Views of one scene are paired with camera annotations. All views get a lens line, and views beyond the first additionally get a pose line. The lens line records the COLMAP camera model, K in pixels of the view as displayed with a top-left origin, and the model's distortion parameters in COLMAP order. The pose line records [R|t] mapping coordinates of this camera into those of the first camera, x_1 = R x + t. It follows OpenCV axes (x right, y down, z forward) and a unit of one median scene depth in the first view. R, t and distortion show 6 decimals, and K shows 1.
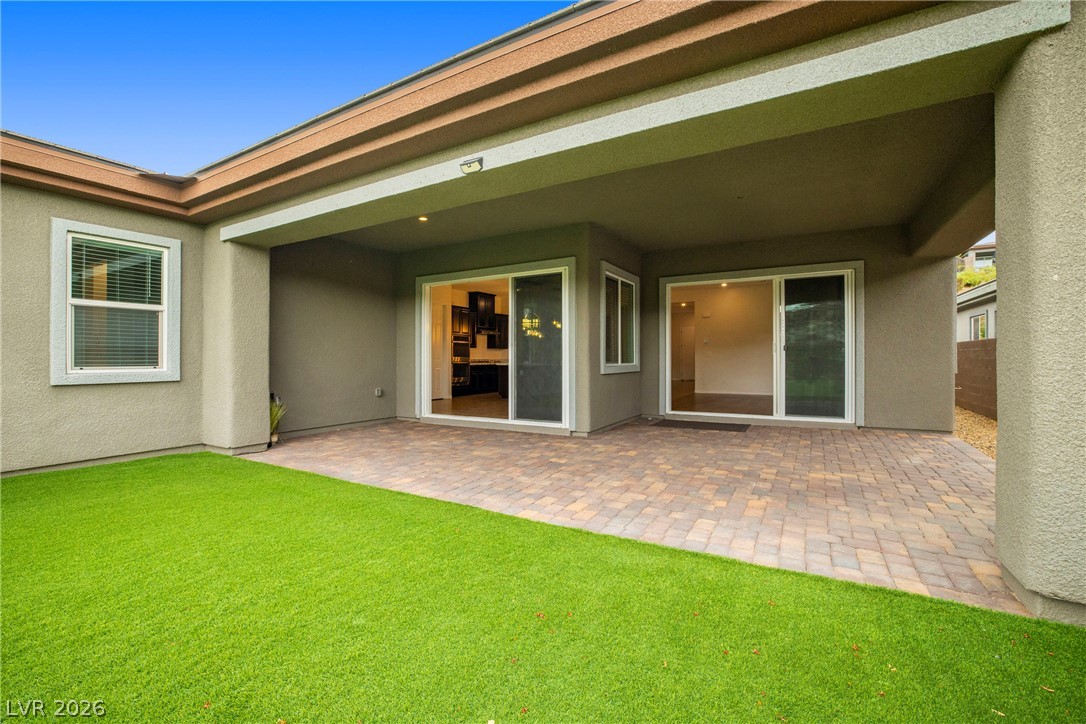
lens RADIAL K [[467.8, 0, 538.2], [0, 467.8, 358.3], [0, 0, 1]] dist [-0.016964, 0.000320]
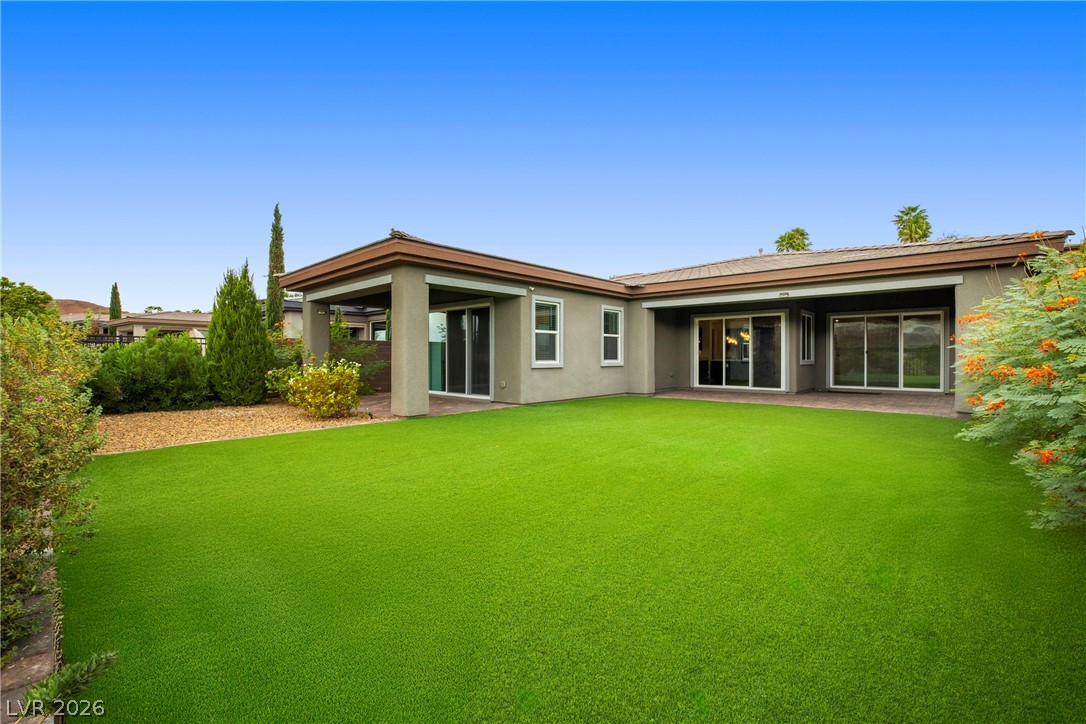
lens RADIAL K [[467.8, 0, 549.9], [0, 467.8, 359.2], [0, 0, 1]] dist [-0.016964, 0.000320]
pose [[0.982578, 0.005460, -0.185771, -0.700051], [-0.004013, 0.999959, 0.008162, -0.003789], [0.185808, -0.007274, 0.982559, -1.494407]]
